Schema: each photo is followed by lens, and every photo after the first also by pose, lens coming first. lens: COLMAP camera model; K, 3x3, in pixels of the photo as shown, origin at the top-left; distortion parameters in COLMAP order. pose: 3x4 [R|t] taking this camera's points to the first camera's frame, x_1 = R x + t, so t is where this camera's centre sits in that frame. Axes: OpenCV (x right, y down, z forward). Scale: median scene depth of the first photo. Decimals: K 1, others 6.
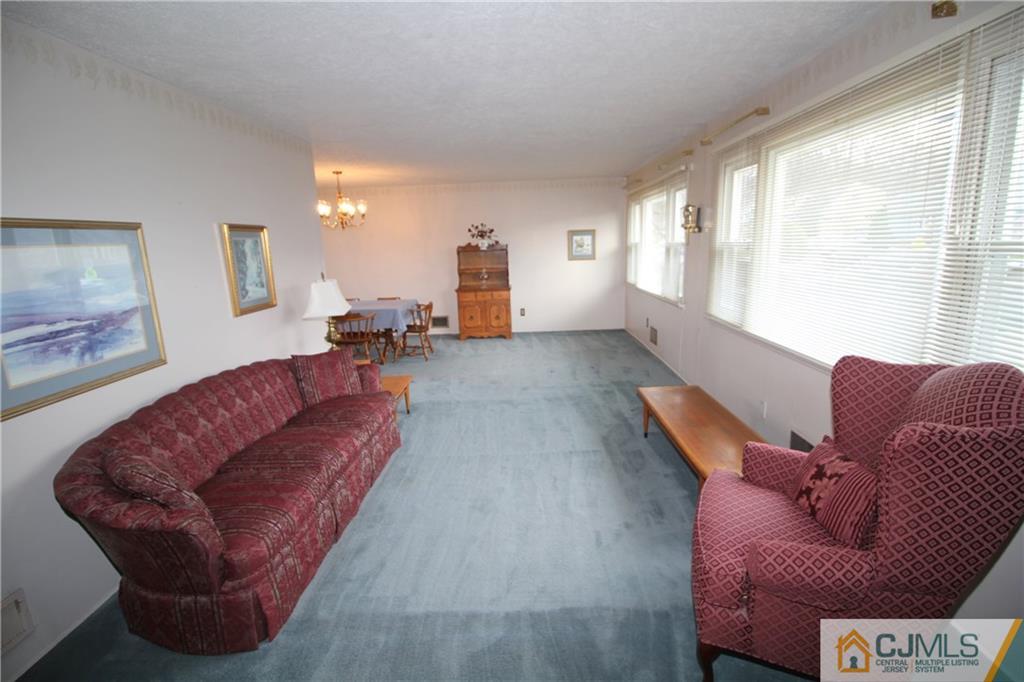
lens RADIAL K [[472.8, 0, 515.8], [0, 472.8, 341.6], [0, 0, 1]] dist [0.001581, -0.013764]
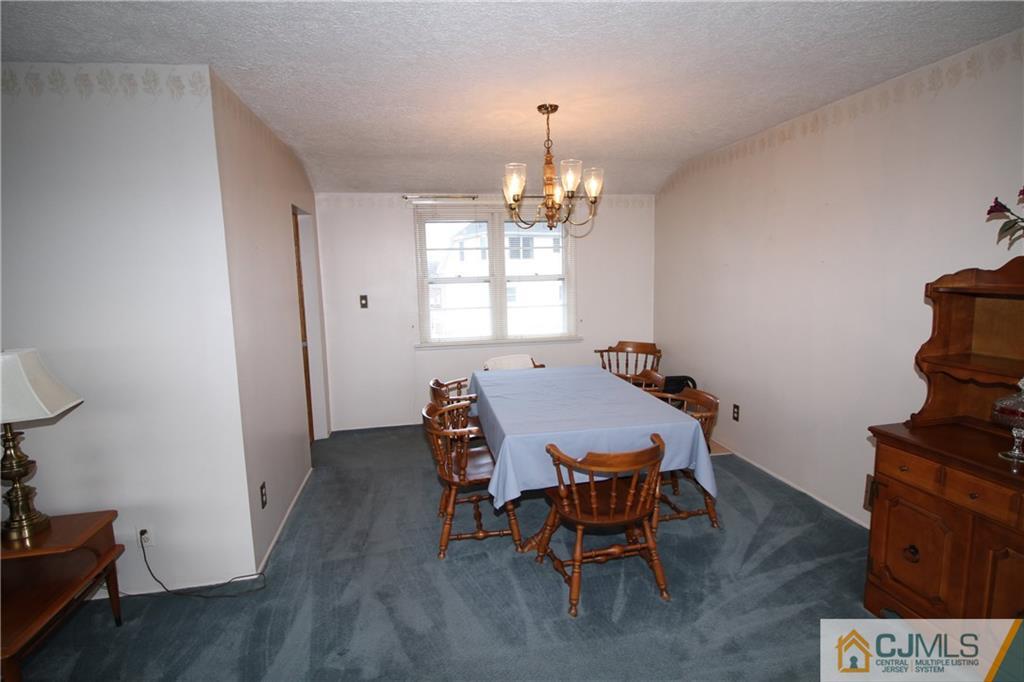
lens RADIAL K [[509.5, 0, 514.3], [0, 509.5, 341.1], [0, 0, 1]] dist [-0.000115, -0.011263]
pose [[0.218468, 0.145913, -0.964874, 0.230201], [-0.186259, 0.976815, 0.105546, -0.327929], [0.957904, 0.156658, 0.240580, 1.551410]]
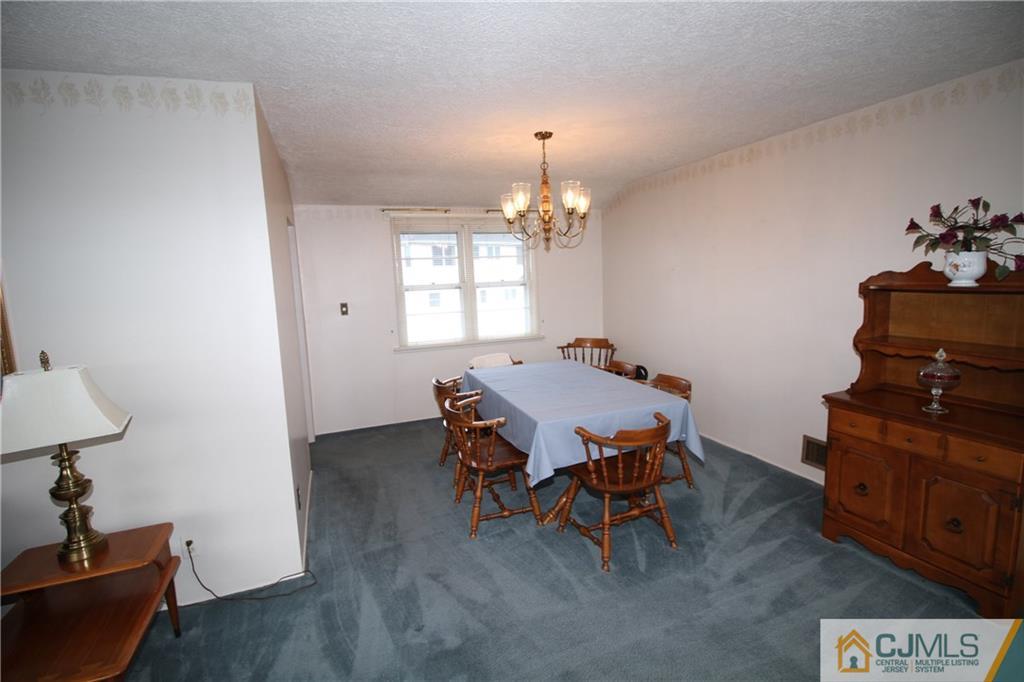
lens RADIAL K [[472.8, 0, 515.8], [0, 472.8, 341.6], [0, 0, 1]] dist [0.001581, -0.013764]
pose [[0.390514, 0.133722, -0.910833, 0.216547], [-0.163785, 0.983702, 0.074198, -0.298581], [0.905910, 0.120206, 0.406051, 1.378197]]
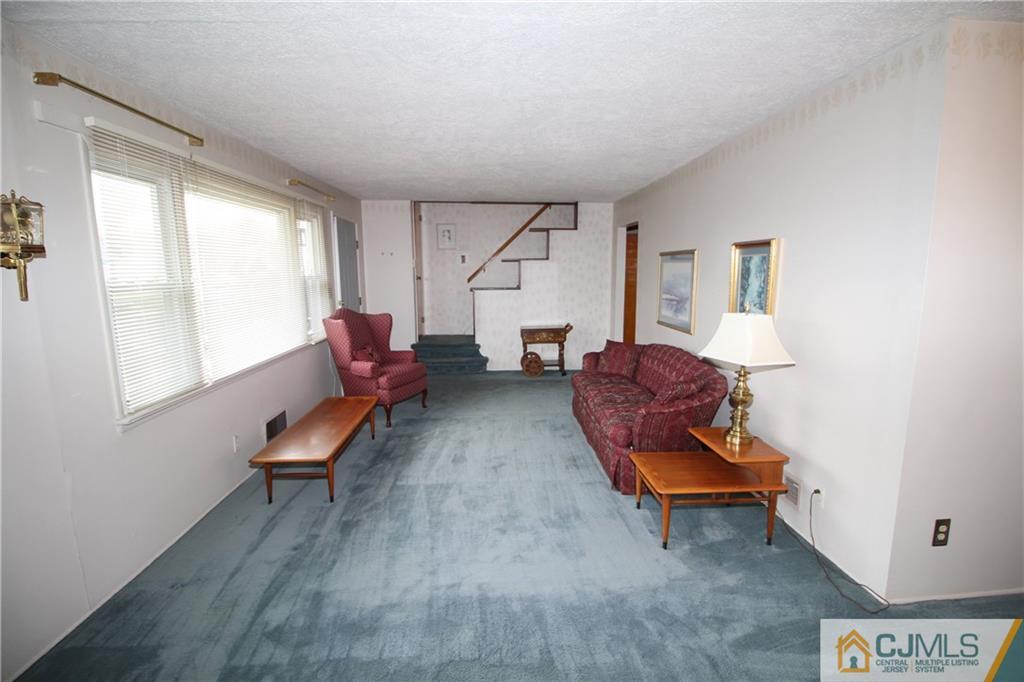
lens RADIAL K [[472.8, 0, 515.8], [0, 472.8, 341.6], [0, 0, 1]] dist [0.001581, -0.013764]
pose [[-0.996393, 0.036480, -0.076618, -0.010024], [0.006718, 0.933957, 0.357321, -0.383845], [0.084593, 0.355518, -0.930834, 1.835001]]
